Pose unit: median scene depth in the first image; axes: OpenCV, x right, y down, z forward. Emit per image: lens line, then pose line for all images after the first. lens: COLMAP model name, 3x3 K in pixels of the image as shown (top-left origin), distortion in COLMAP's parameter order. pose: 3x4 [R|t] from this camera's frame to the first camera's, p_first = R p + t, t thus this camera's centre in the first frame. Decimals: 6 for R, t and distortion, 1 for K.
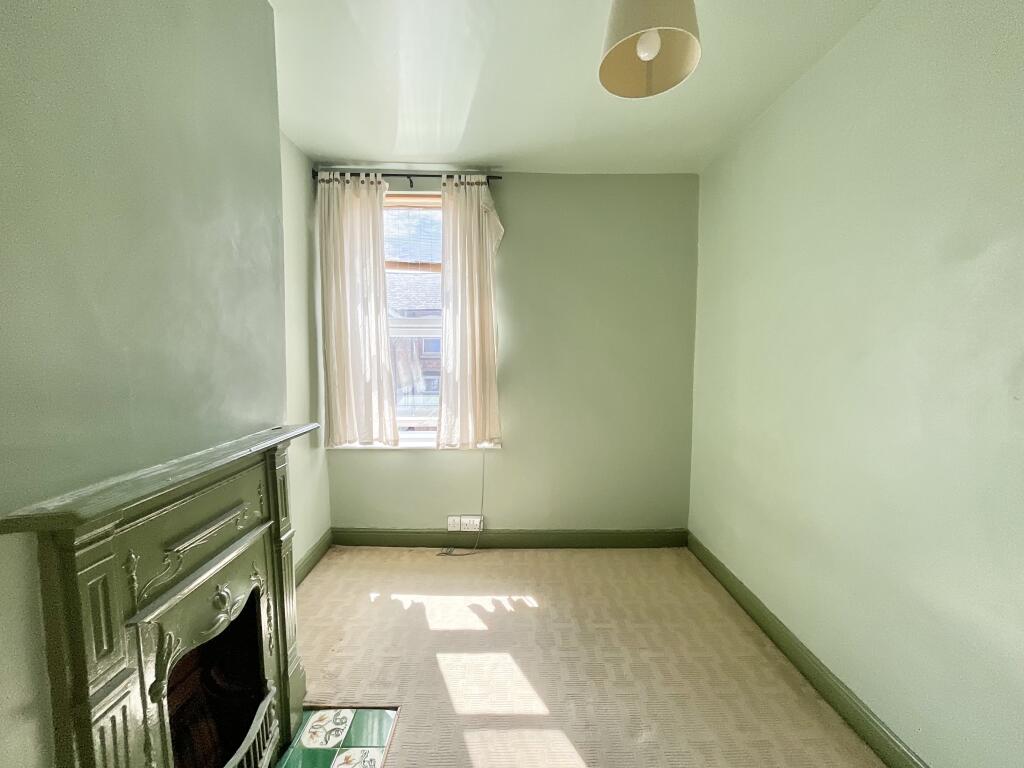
lens RADIAL K [[412.2, 0, 512.1], [0, 412.2, 383.8], [0, 0, 1]] dist [-0.004117, 0.001094]
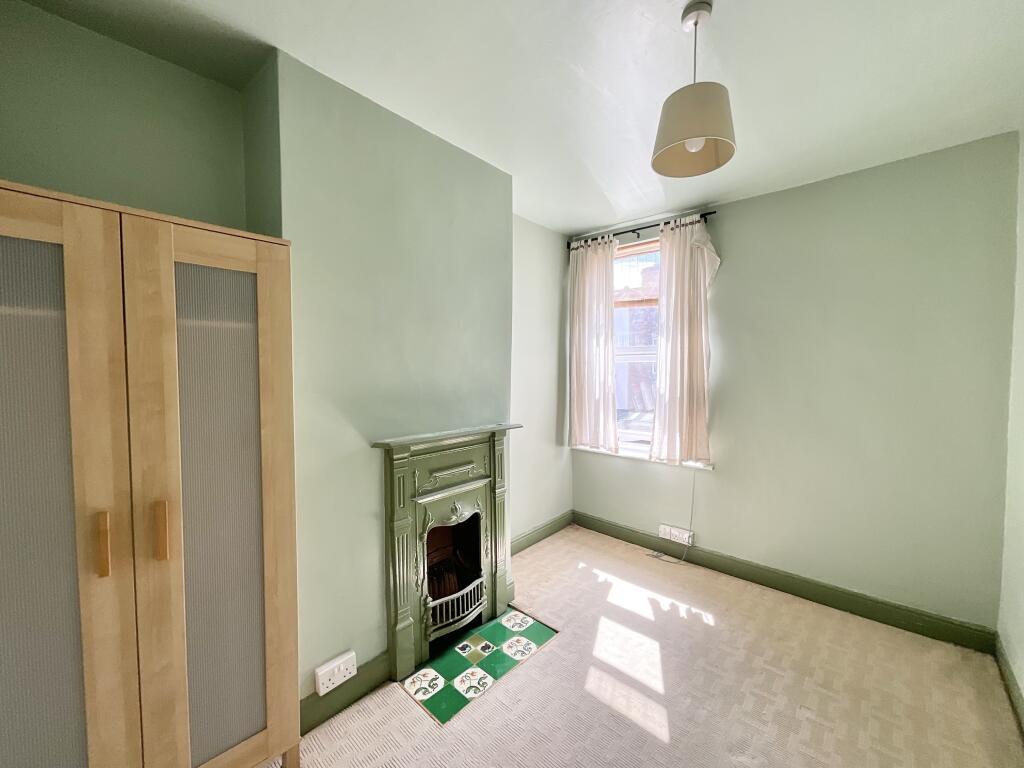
lens RADIAL K [[412.2, 0, 511.7], [0, 412.2, 383.1], [0, 0, 1]] dist [-0.004117, 0.001094]
pose [[0.727349, 0.023891, -0.685852, 0.341895], [-0.049880, 0.998591, -0.018113, -0.018172], [0.684453, 0.047385, 0.727516, -0.107983]]
